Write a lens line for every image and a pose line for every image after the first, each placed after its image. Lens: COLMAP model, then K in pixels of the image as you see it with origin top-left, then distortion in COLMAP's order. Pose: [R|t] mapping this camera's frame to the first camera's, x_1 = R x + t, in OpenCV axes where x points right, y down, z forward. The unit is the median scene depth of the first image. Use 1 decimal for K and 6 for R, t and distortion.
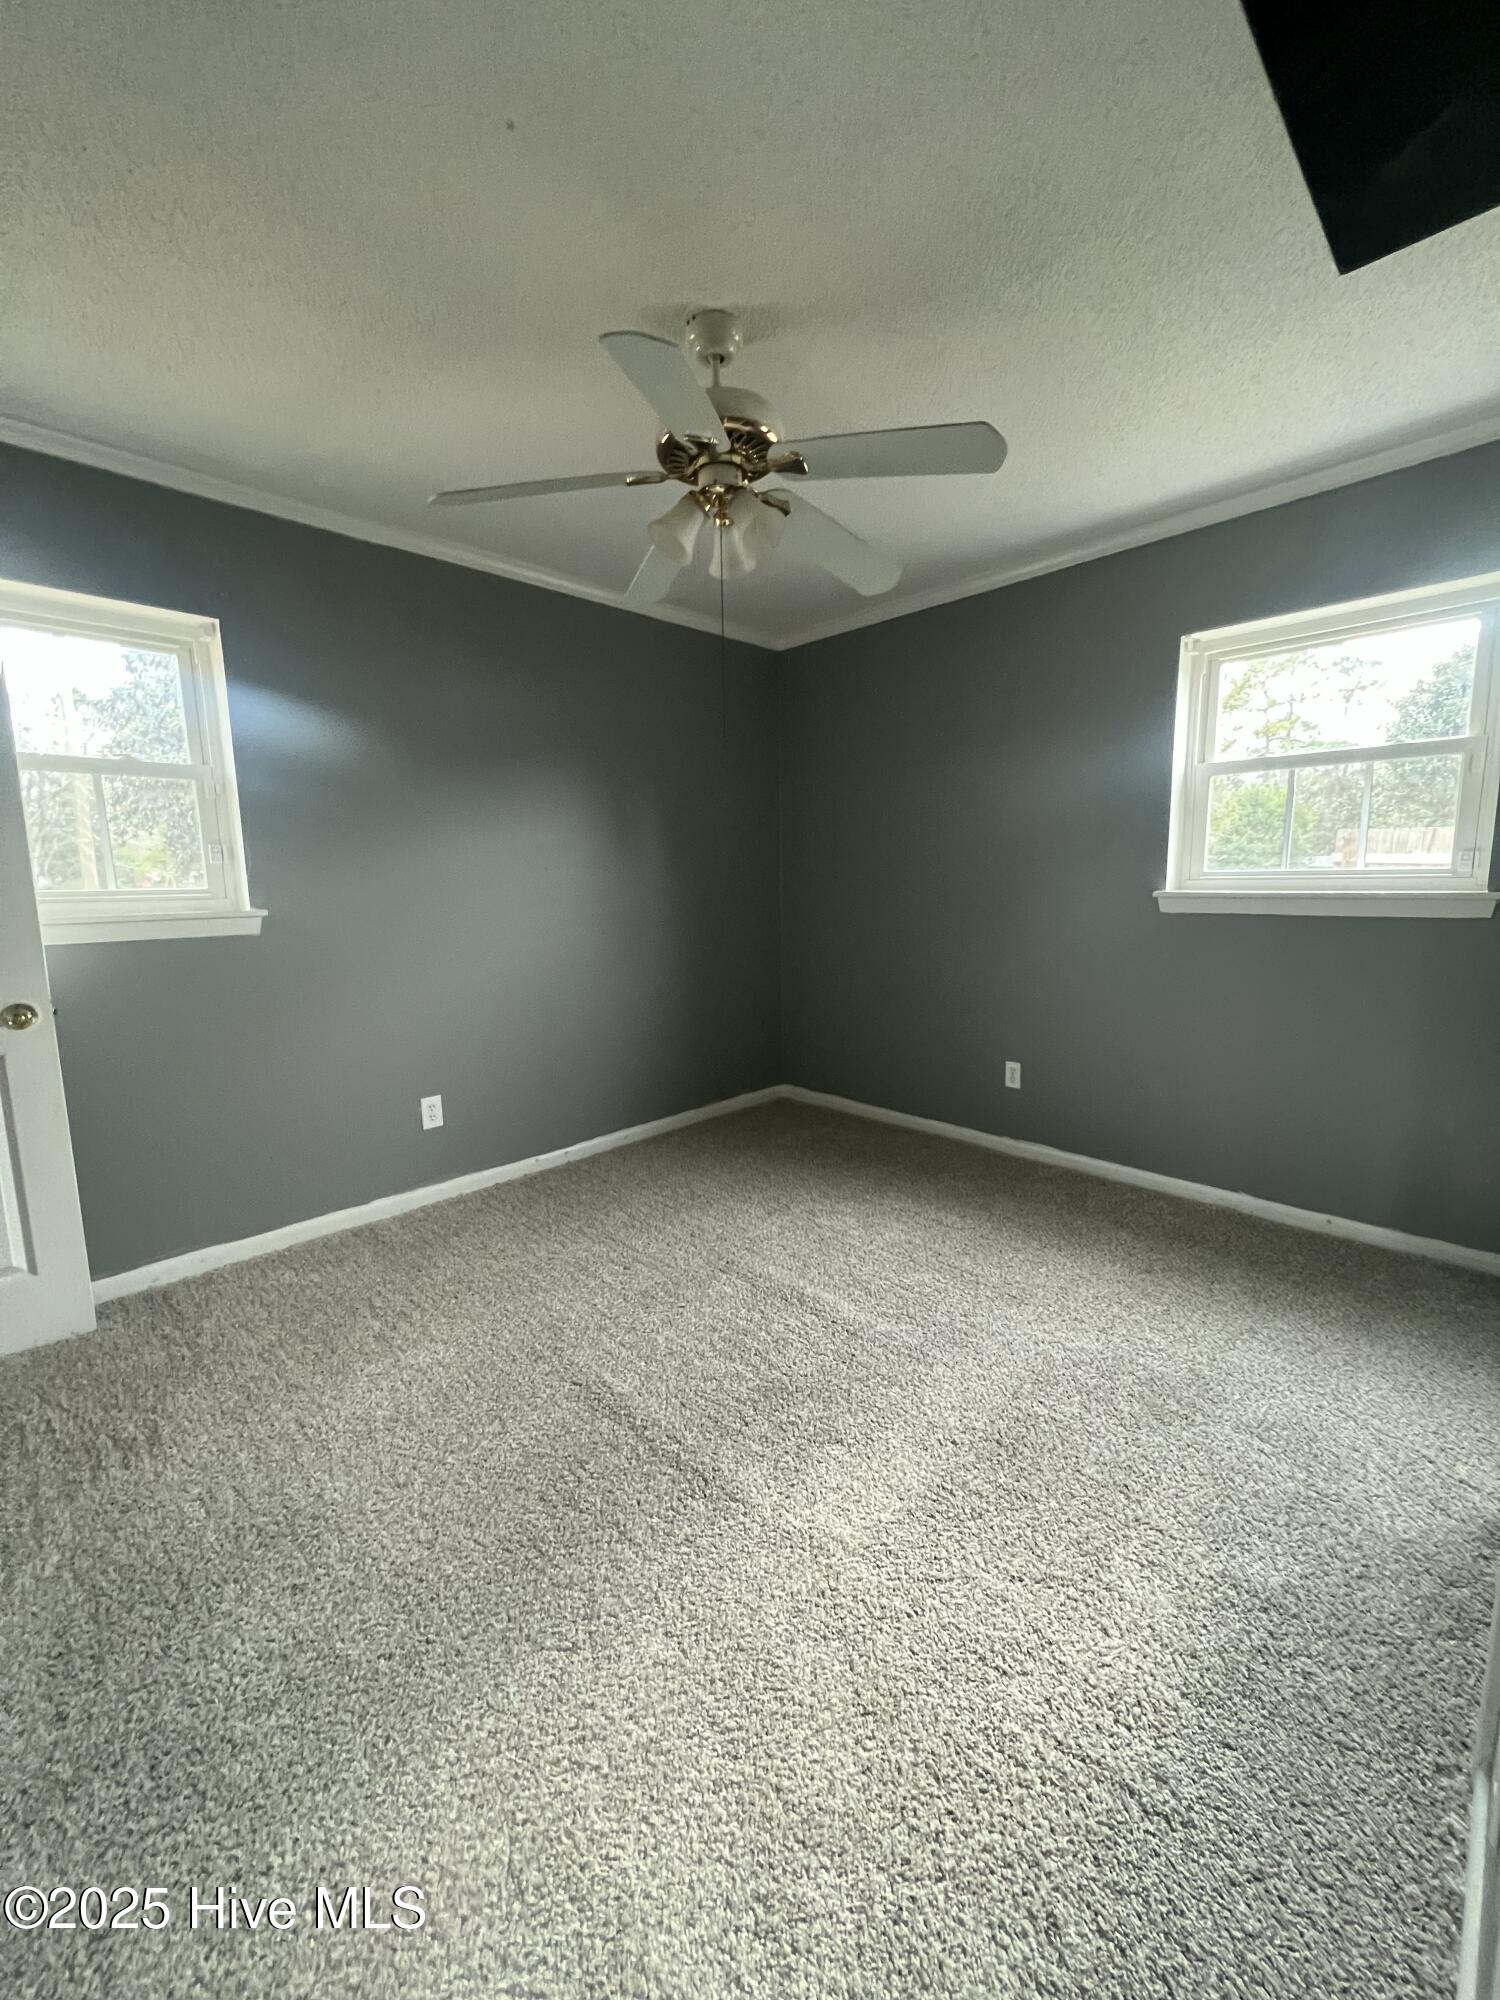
lens RADIAL K [[802.9, 0, 759.0], [0, 802.9, 1000.8], [0, 0, 1]] dist [0.001375, 0.000751]
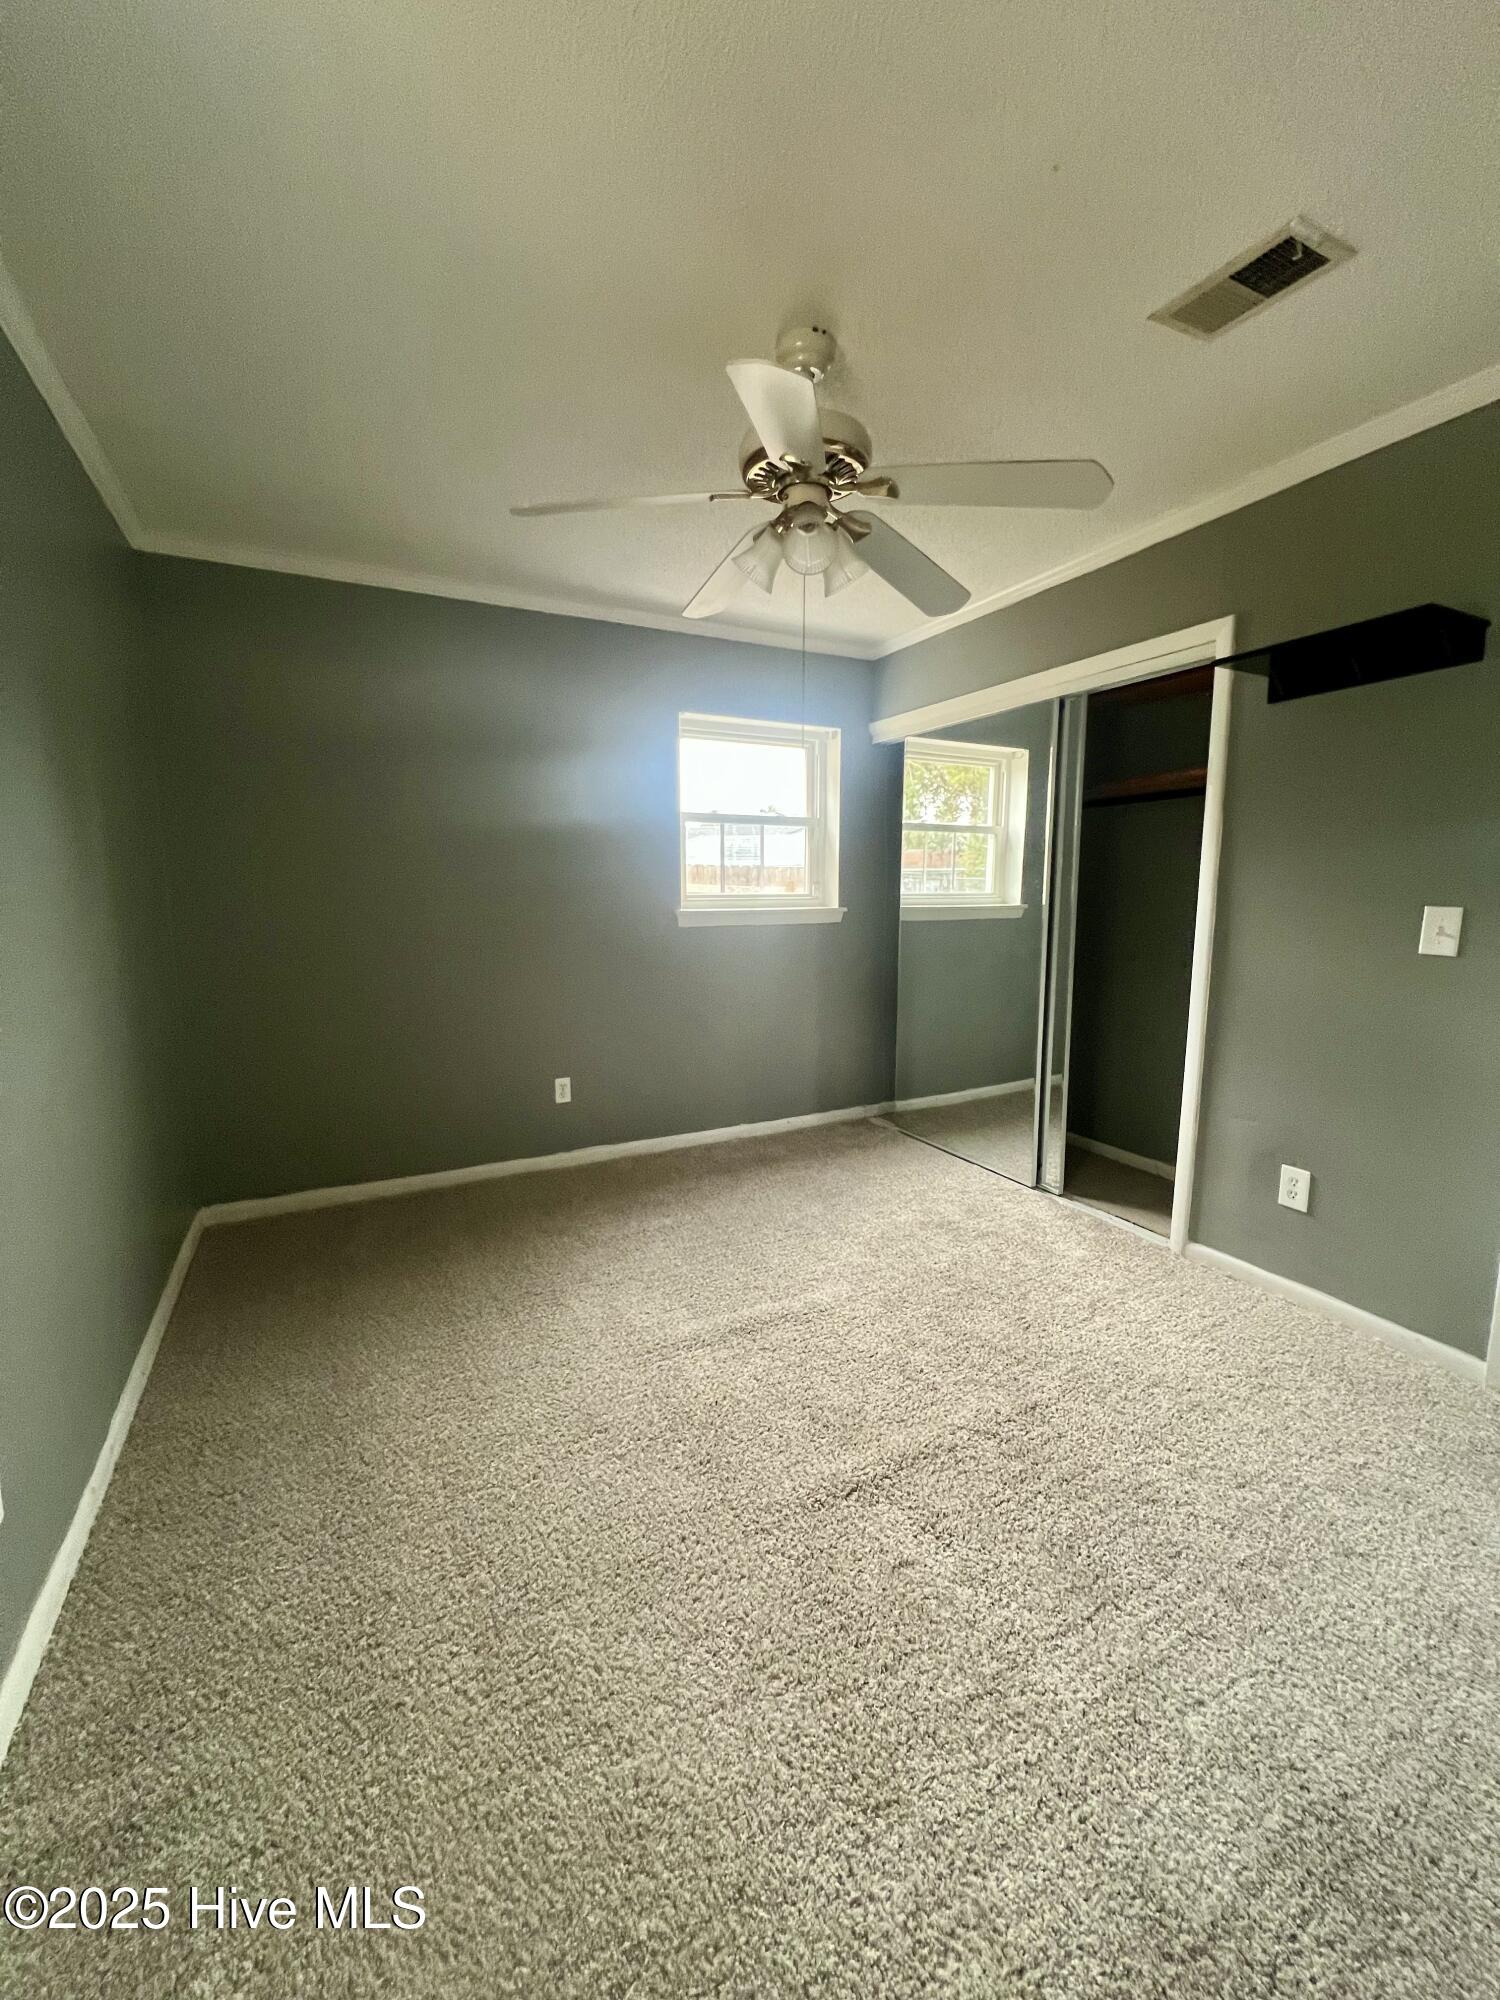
lens RADIAL K [[802.9, 0, 757.0], [0, 802.9, 1002.0], [0, 0, 1]] dist [0.001375, 0.000751]
pose [[0.293684, -0.128348, 0.947247, -0.652778], [0.140321, 0.985999, 0.090093, -0.088423], [-0.945547, 0.106460, 0.307582, 0.494889]]
